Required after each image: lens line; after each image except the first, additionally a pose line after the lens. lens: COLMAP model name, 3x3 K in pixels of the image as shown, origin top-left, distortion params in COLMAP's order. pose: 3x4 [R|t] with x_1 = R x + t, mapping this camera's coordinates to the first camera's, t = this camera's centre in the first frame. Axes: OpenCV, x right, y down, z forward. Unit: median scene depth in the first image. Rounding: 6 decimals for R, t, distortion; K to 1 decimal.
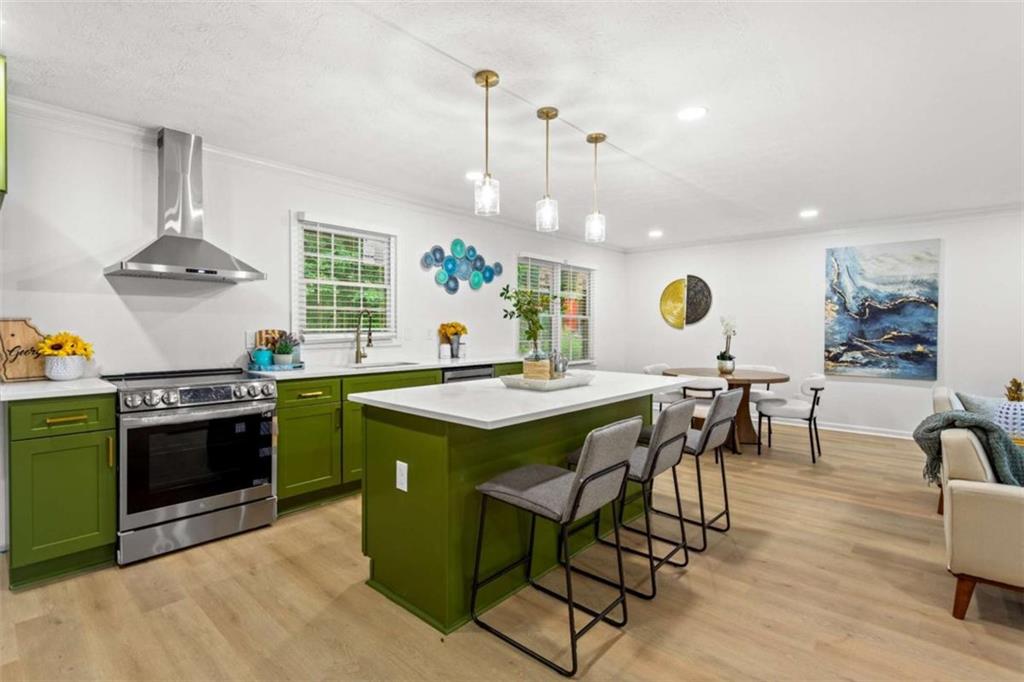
lens RADIAL K [[485.6, 0, 504.3], [0, 485.6, 337.3], [0, 0, 1]] dist [0.001255, 0.000314]
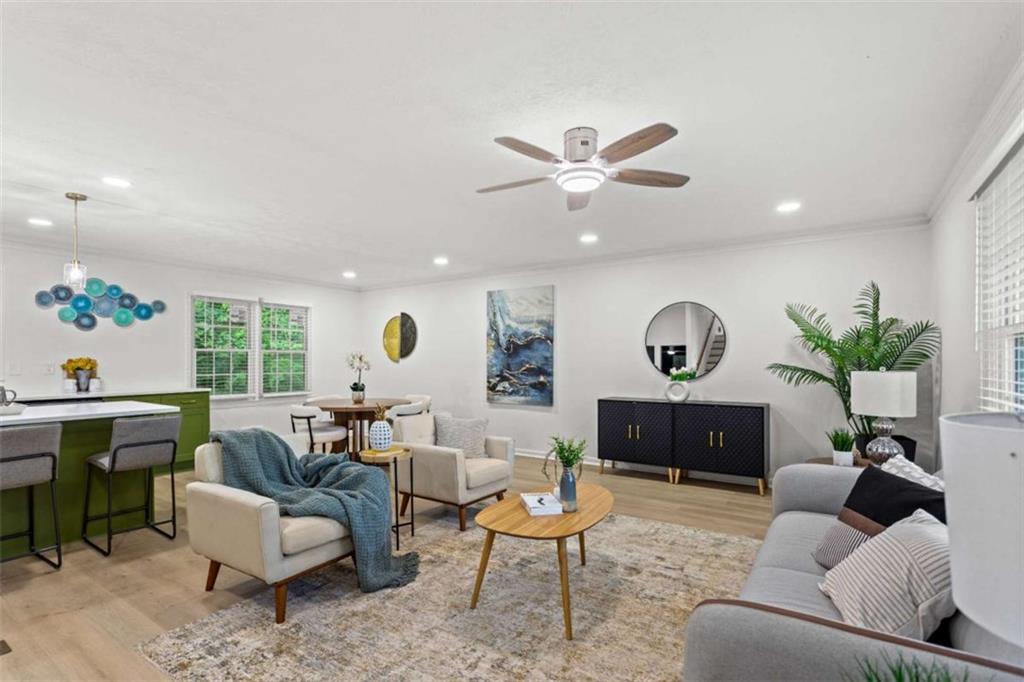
lens RADIAL K [[494.4, 0, 509.8], [0, 494.4, 363.0], [0, 0, 1]] dist [0.000647, -0.000106]
pose [[0.991510, -0.004632, 0.129948, 0.609930], [0.006414, 0.999891, -0.013302, 0.000364], [-0.129872, 0.014022, 0.991432, -0.157983]]
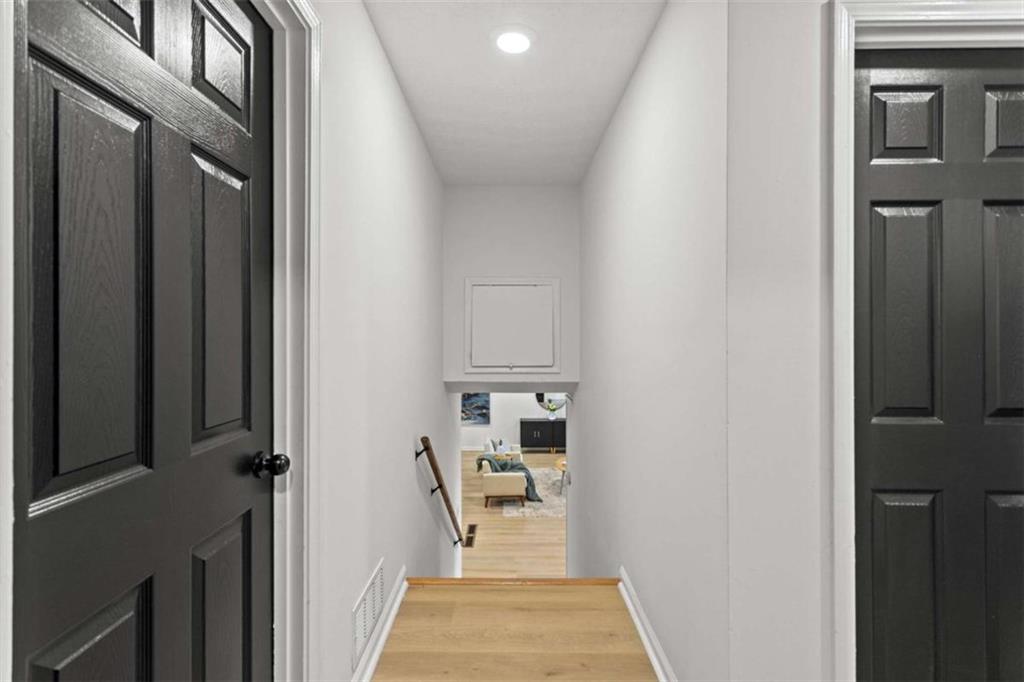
lens RADIAL K [[485.6, 0, 504.3], [0, 485.6, 337.3], [0, 0, 1]] dist [0.001255, 0.000314]
pose [[0.750412, -0.005985, 0.660943, -0.618244], [0.015958, 0.999832, -0.009066, -0.306133], [-0.660777, 0.017351, 0.750381, -0.825415]]
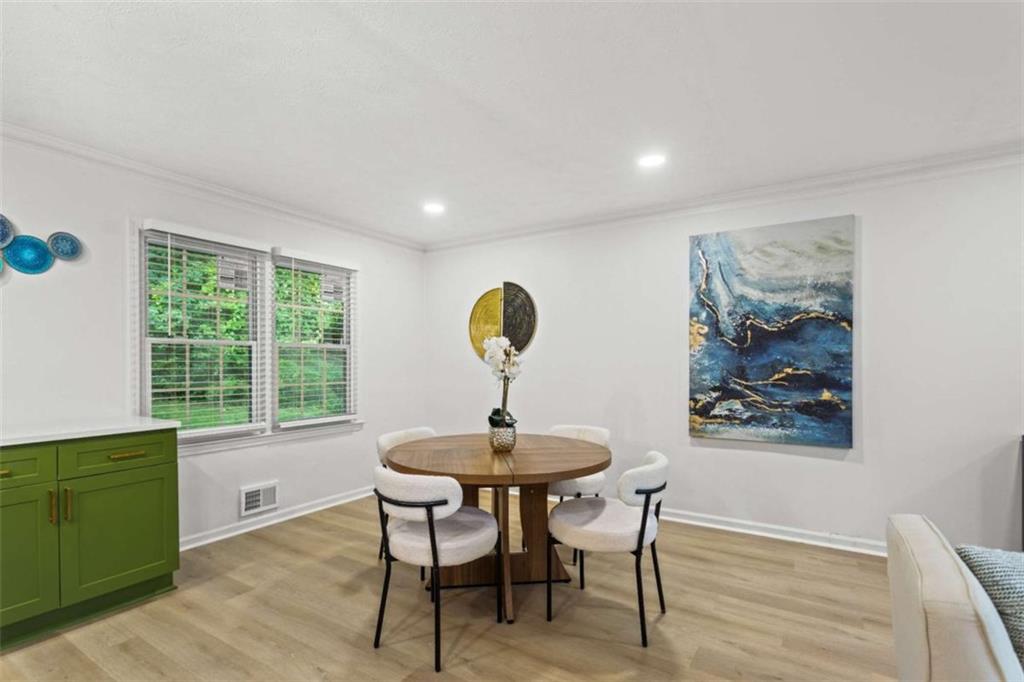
lens RADIAL K [[489.7, 0, 507.8], [0, 489.7, 368.8], [0, 0, 1]] dist [-0.002247, 0.000220]
pose [[0.986661, -0.007541, 0.162617, 0.352845], [0.008428, 0.999953, -0.004762, -0.010854], [-0.162573, 0.006069, 0.986678, 0.448731]]
